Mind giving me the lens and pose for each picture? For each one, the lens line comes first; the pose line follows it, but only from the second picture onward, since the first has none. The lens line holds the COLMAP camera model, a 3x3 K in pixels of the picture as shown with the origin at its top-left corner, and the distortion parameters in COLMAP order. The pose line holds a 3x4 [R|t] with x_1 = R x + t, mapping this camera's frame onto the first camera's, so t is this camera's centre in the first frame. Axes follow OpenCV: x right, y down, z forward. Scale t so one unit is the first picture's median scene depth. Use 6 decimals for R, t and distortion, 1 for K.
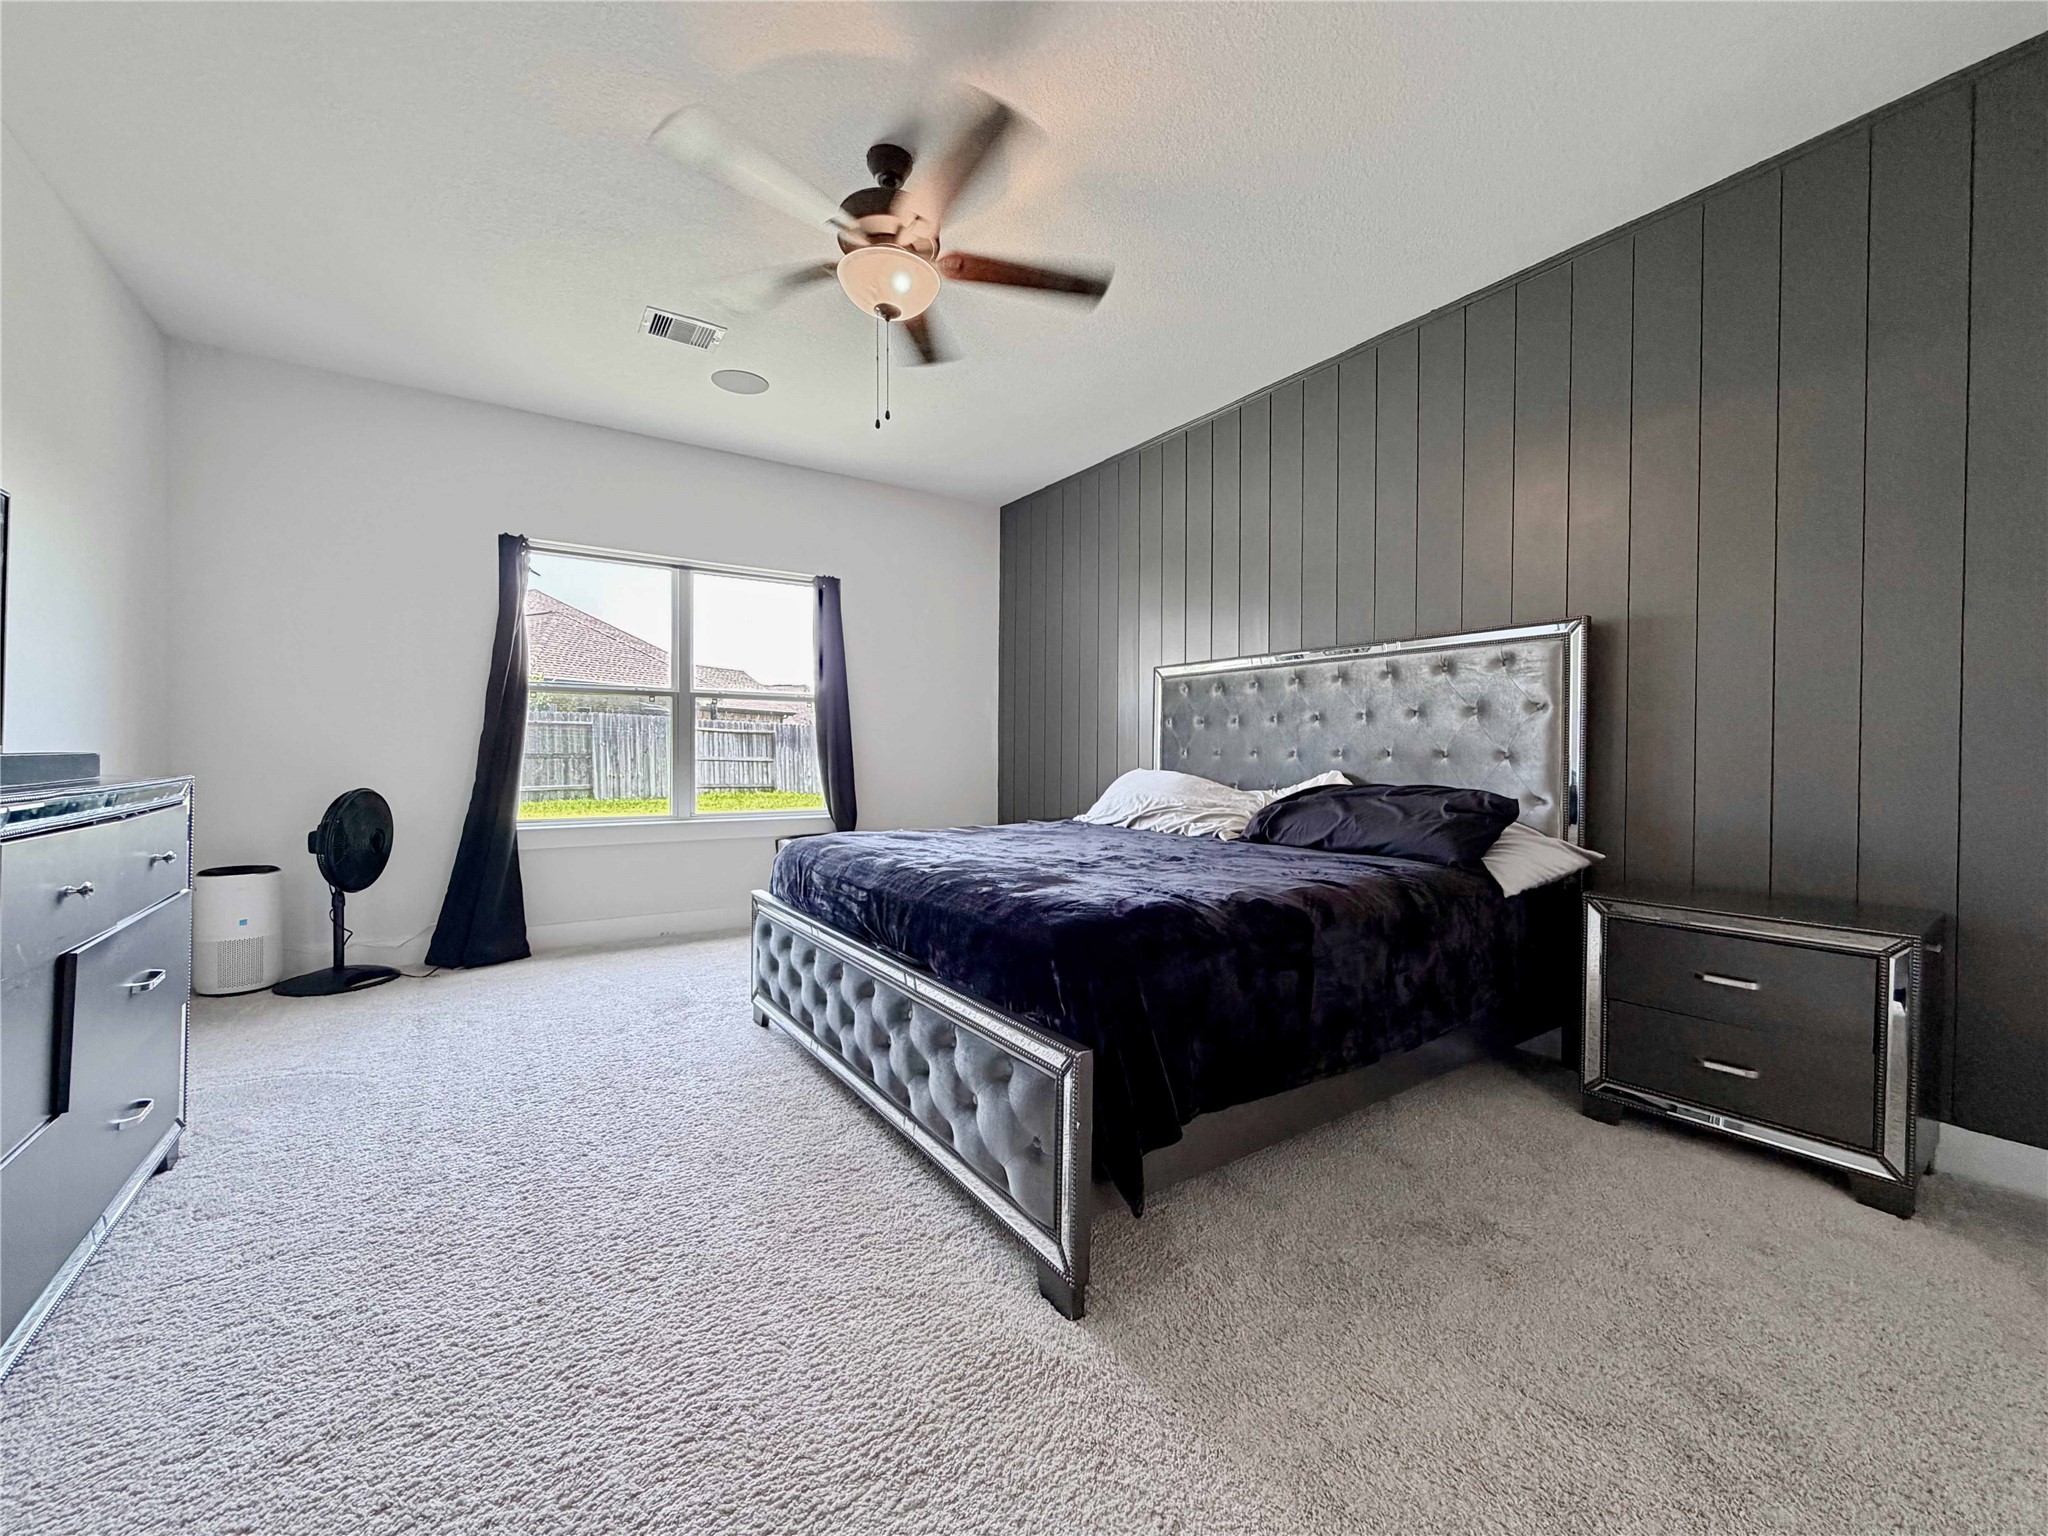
lens RADIAL K [[829.8, 0, 1029.4], [0, 829.8, 762.1], [0, 0, 1]] dist [-0.003051, 0.001229]
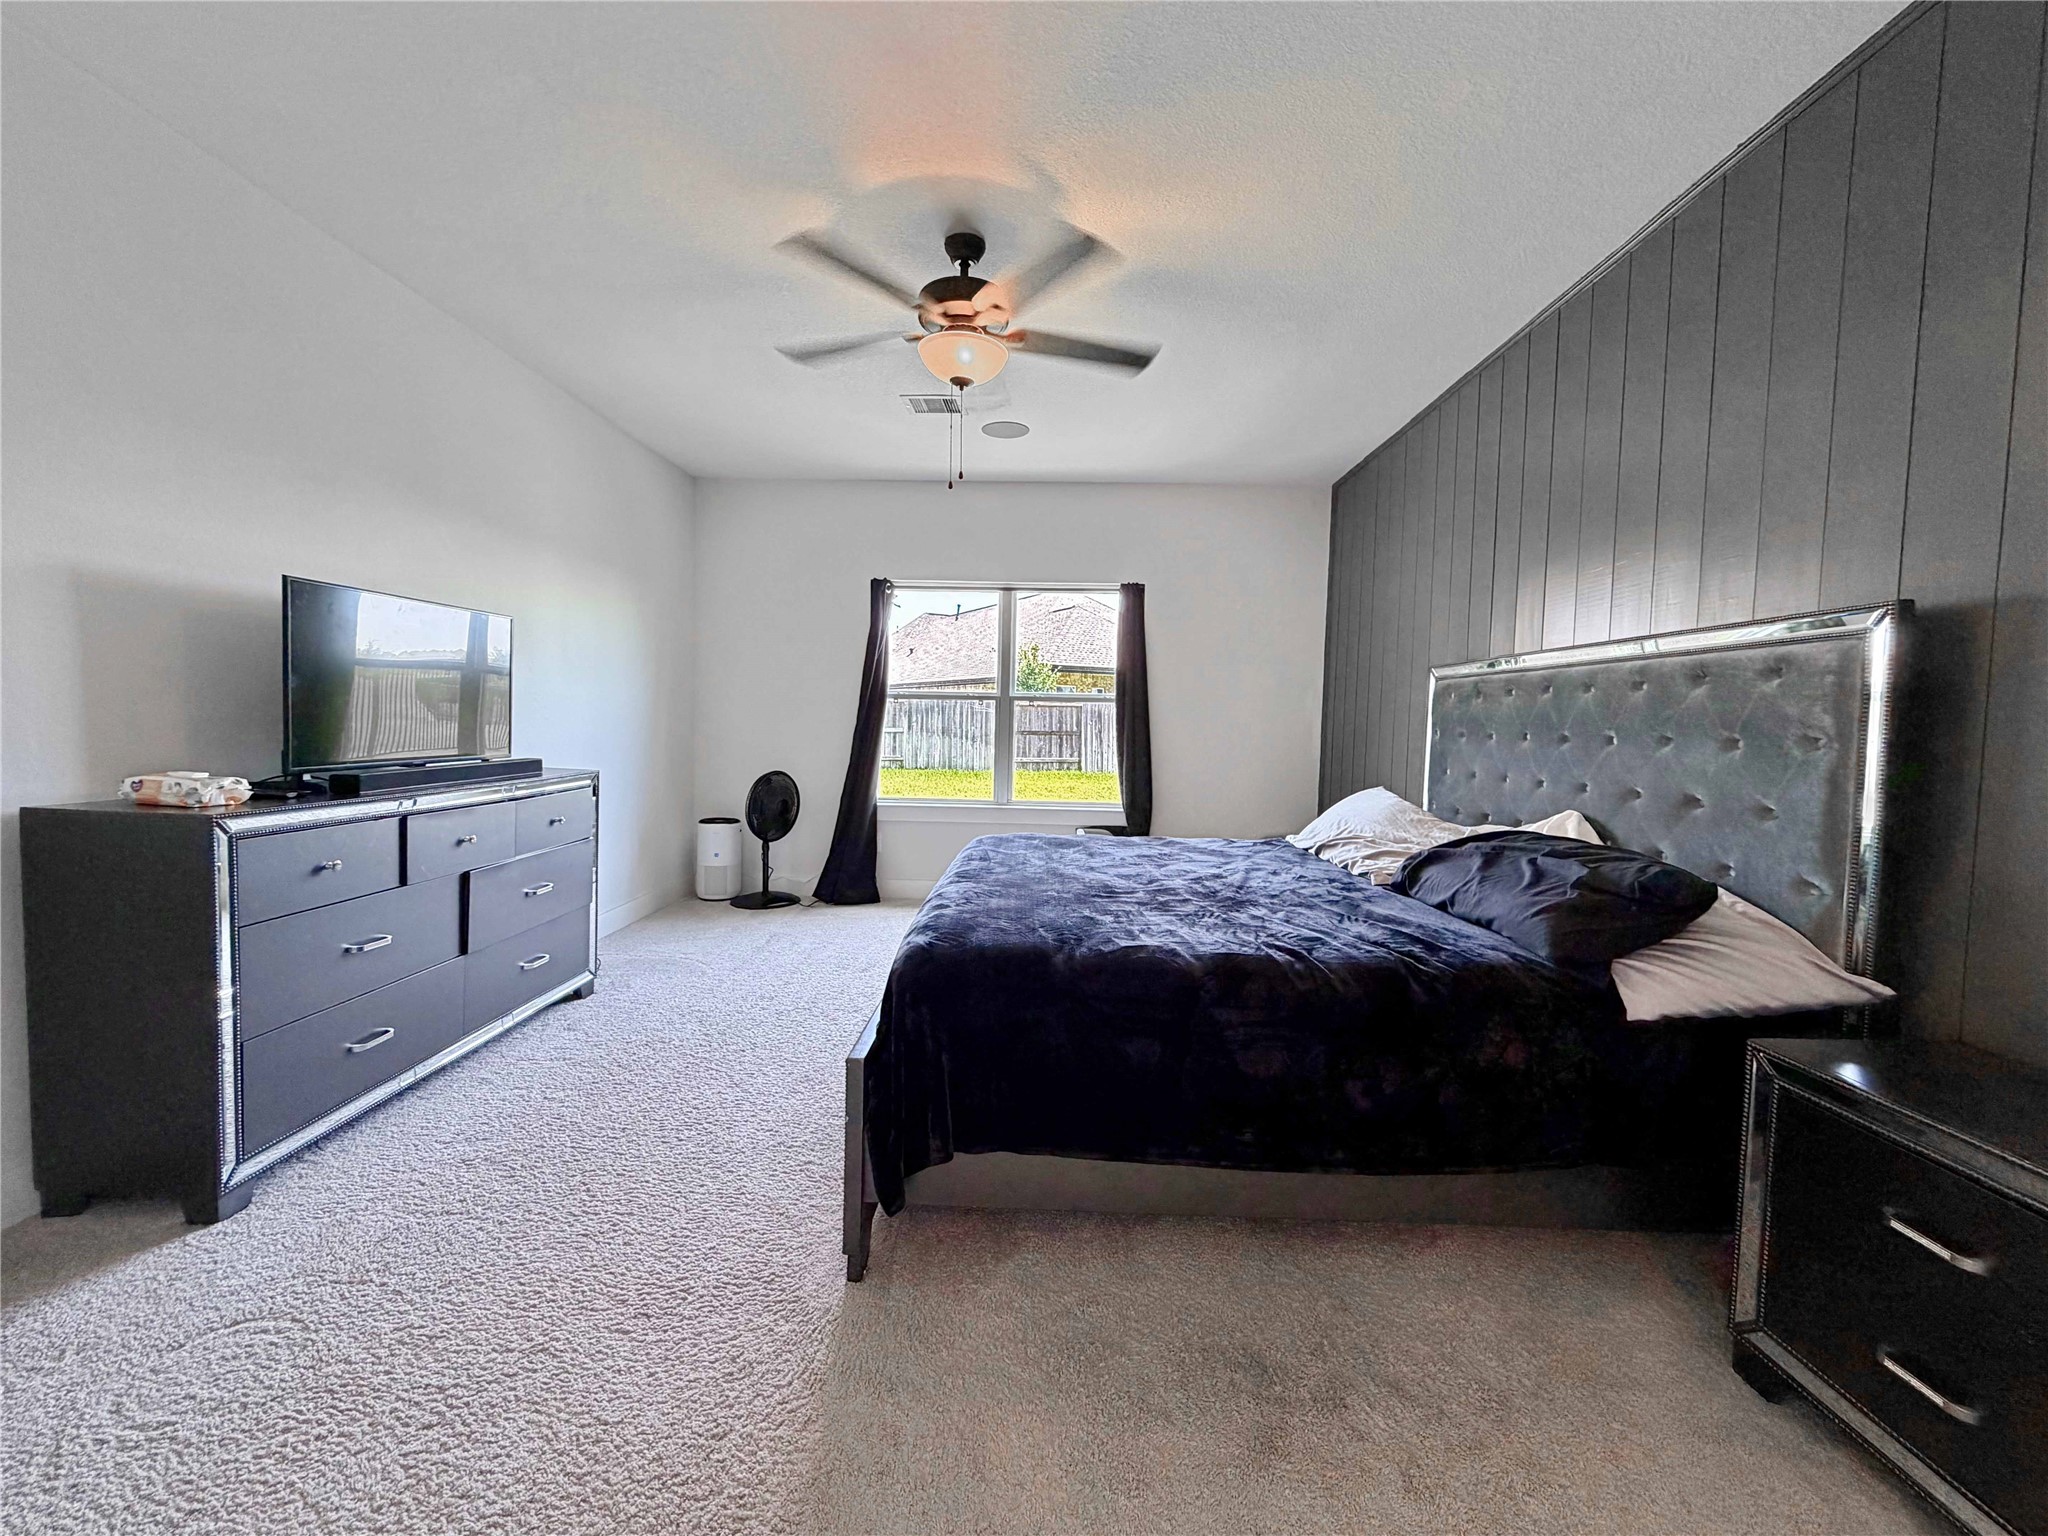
lens RADIAL K [[829.8, 0, 1017.5], [0, 829.8, 762.1], [0, 0, 1]] dist [-0.003051, 0.001229]
pose [[0.804916, 0.042070, -0.591896, 0.397702], [-0.023157, 0.998951, 0.039511, -0.051279], [0.592937, -0.018097, 0.805046, 0.088586]]
